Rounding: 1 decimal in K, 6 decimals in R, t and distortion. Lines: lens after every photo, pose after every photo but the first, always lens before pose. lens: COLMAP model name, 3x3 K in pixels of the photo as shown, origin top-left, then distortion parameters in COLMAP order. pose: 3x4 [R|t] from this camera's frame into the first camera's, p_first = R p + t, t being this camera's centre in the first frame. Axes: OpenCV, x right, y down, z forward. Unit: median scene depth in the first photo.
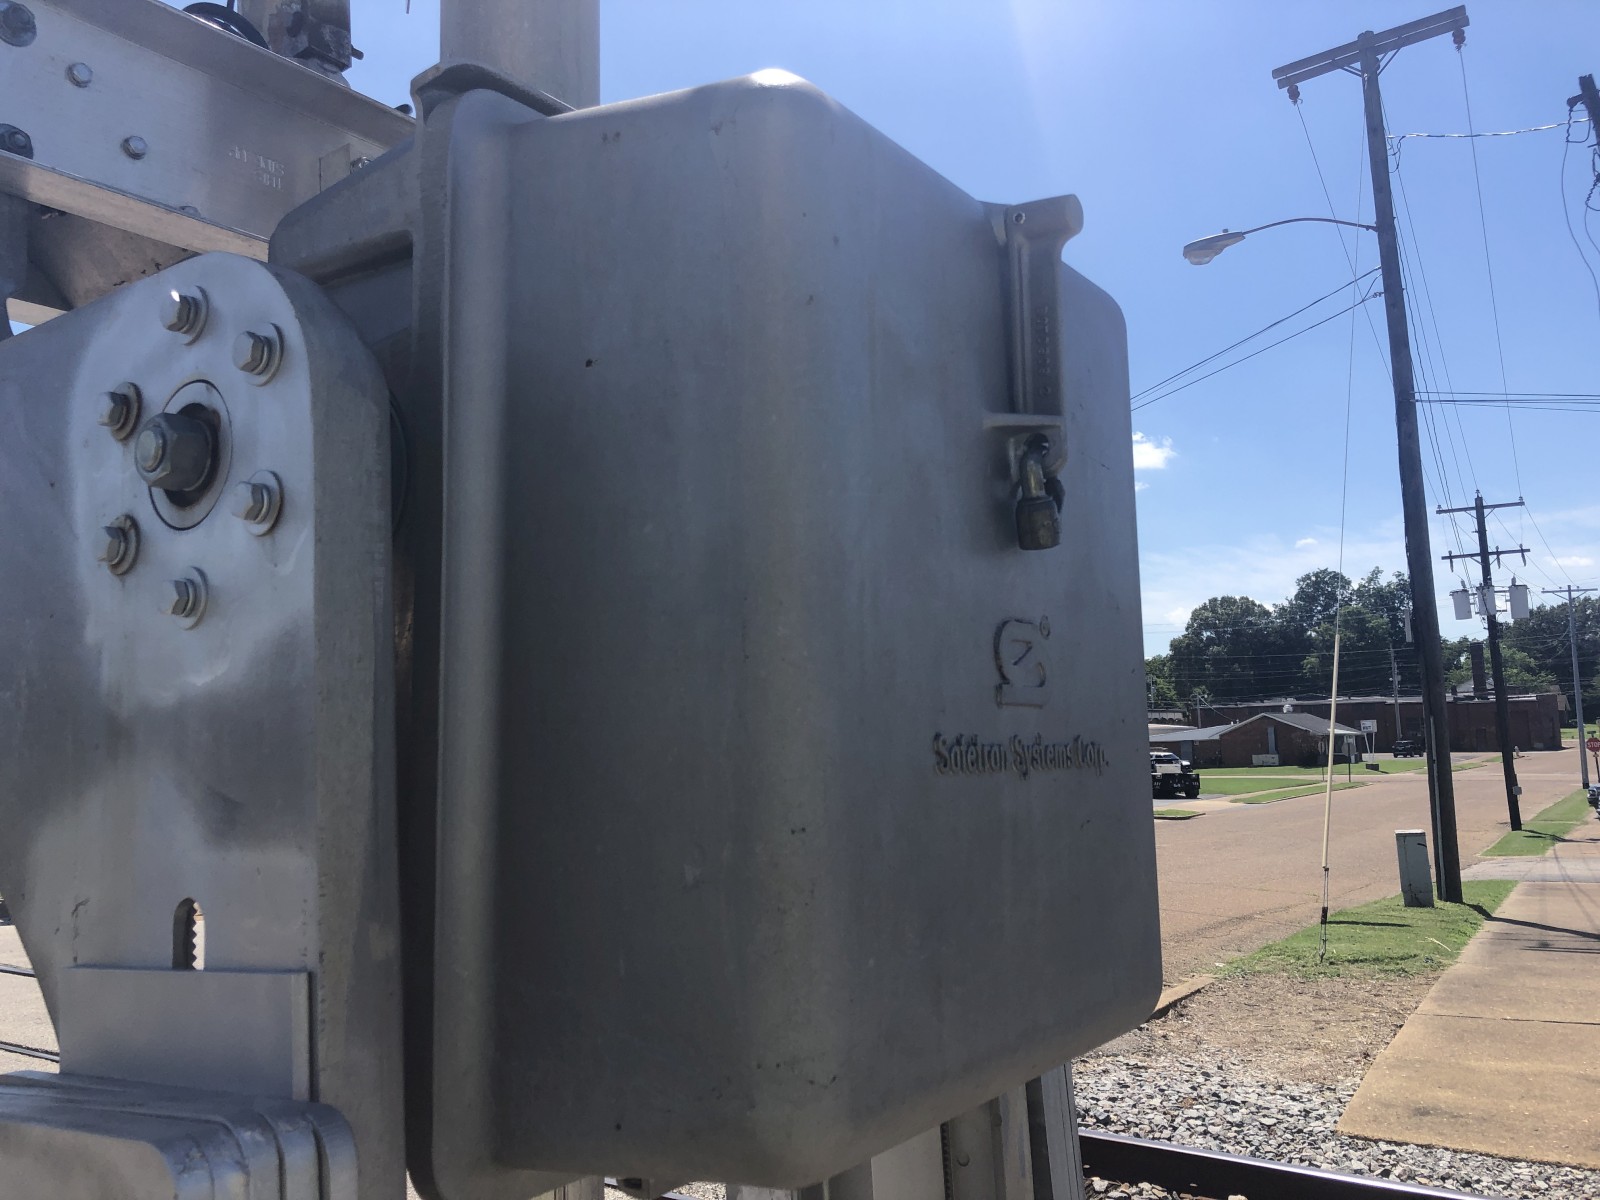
lens RADIAL K [[1314.2, 0, 799.2], [0, 1314.2, 555.8], [0, 0, 1]] dist [0.047983, -0.060250]
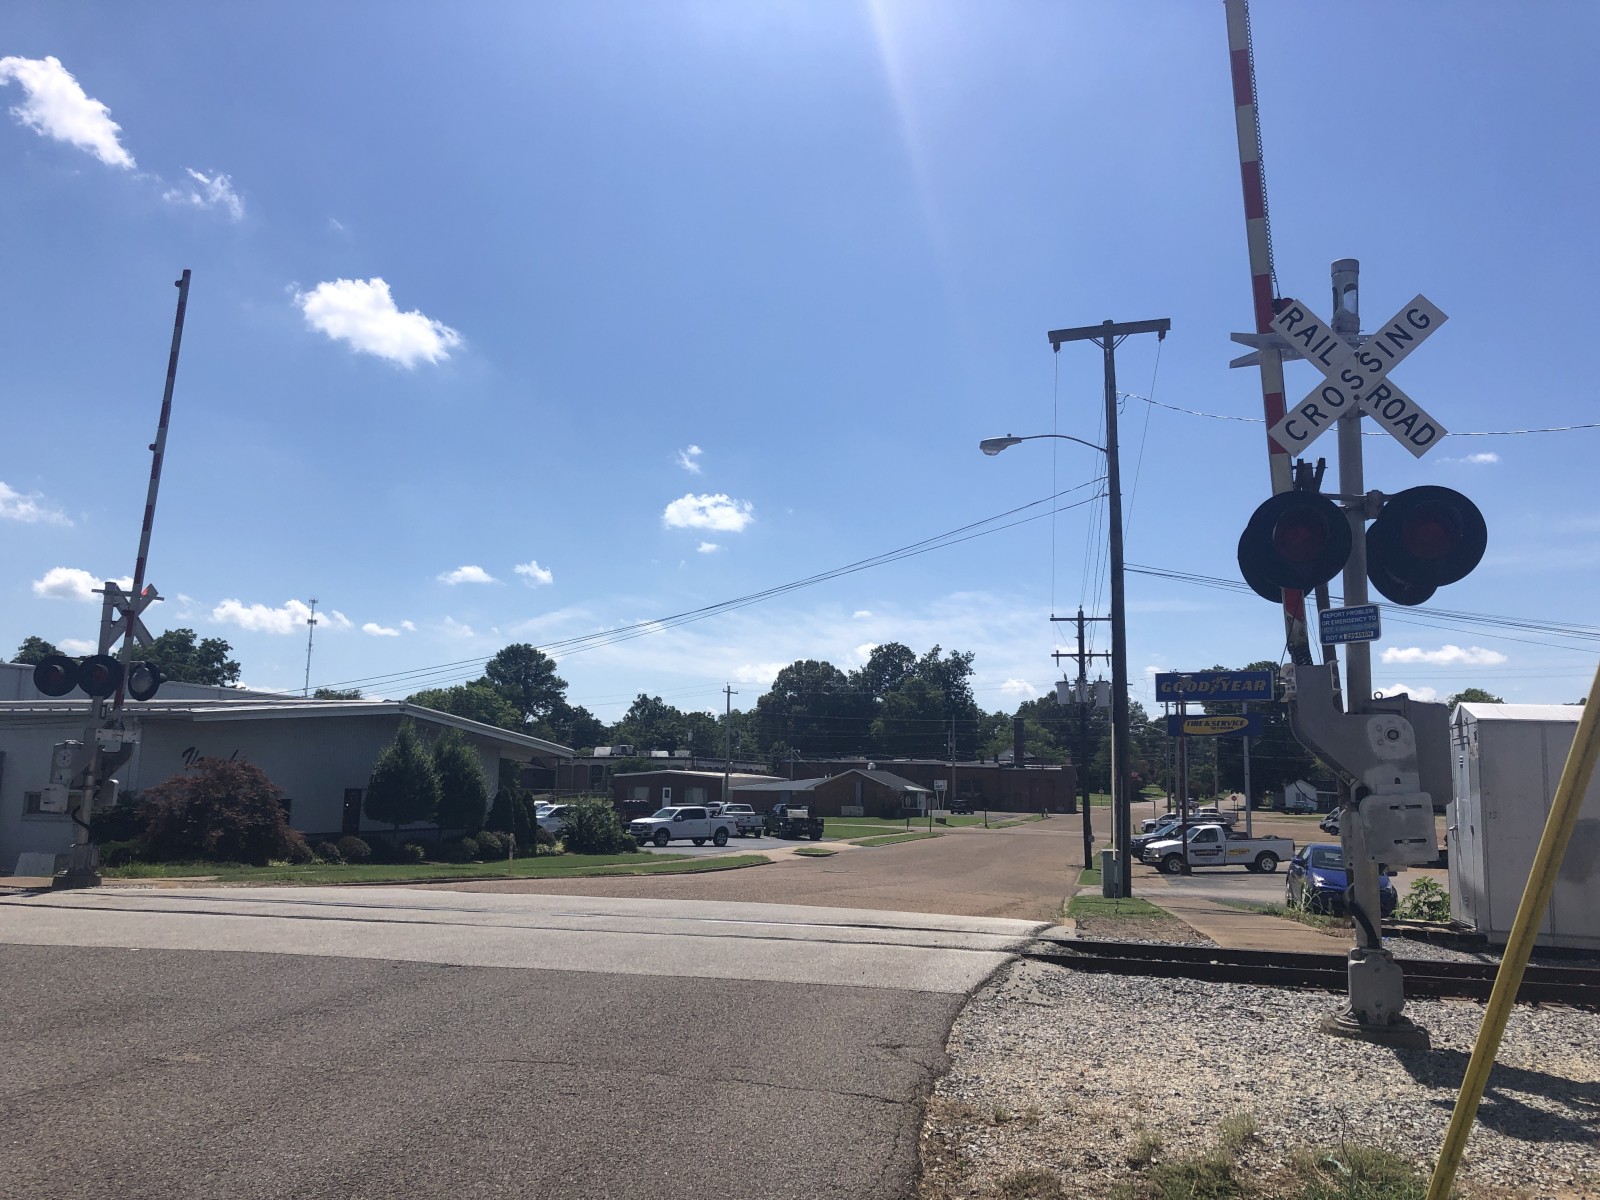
lens RADIAL K [[1314.2, 0, 814.3], [0, 1314.2, 558.4], [0, 0, 1]] dist [0.047983, -0.060250]
pose [[0.941761, 0.102468, 0.320290, -0.154088], [-0.092151, 0.994624, -0.047245, -0.010344], [-0.323409, 0.014978, 0.946141, -0.139507]]
